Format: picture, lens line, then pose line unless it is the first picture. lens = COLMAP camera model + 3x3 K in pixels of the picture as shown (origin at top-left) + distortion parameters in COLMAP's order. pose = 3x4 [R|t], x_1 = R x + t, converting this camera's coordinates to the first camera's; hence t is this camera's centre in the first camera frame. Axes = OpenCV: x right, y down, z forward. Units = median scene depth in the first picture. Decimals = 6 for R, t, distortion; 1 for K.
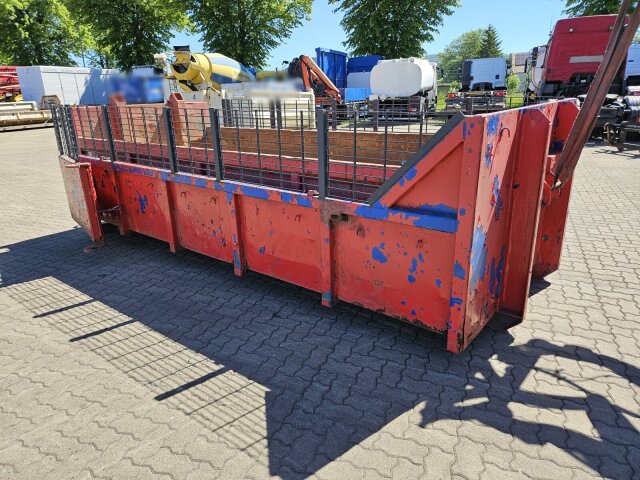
lens RADIAL K [[426.2, 0, 322.8], [0, 426.2, 239.8], [0, 0, 1]] dist [0.087553, -0.082910]
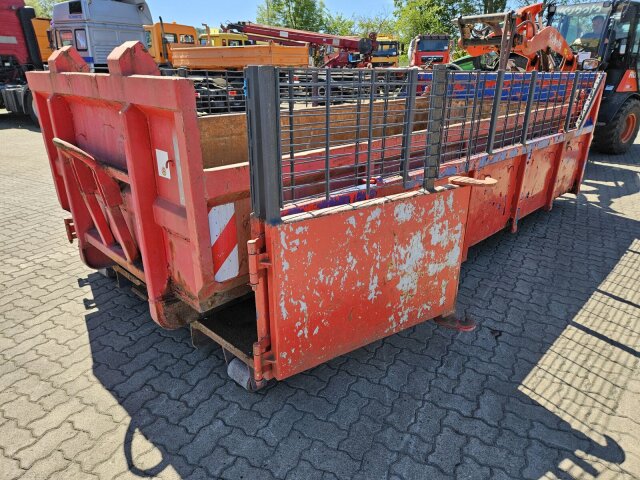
lens RADIAL K [[426.2, 0, 322.8], [0, 426.2, 239.8], [0, 0, 1]] dist [0.087553, -0.082910]
pose [[0.101960, -0.337958, 0.935622, -1.288992], [0.318199, 0.902191, 0.291207, -0.374997], [-0.942525, 0.268022, 0.199525, 1.264871]]
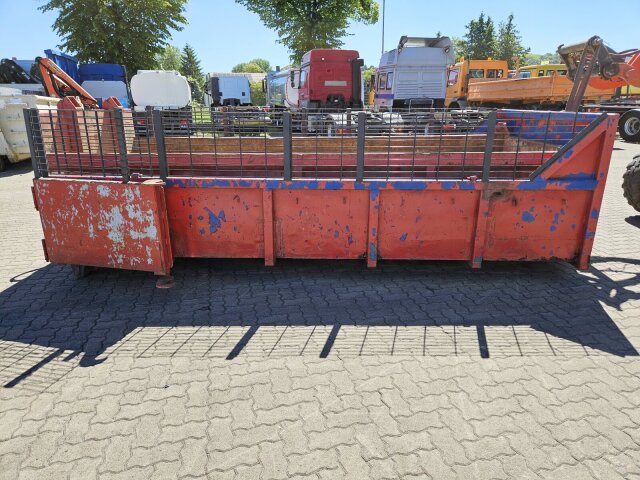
lens RADIAL K [[426.2, 0, 322.8], [0, 426.2, 239.8], [0, 0, 1]] dist [0.087553, -0.082910]
pose [[0.795766, -0.161893, 0.583564, -0.930641], [0.180152, 0.983265, 0.027117, -0.036996], [-0.578188, 0.083552, 0.811615, 0.194493]]
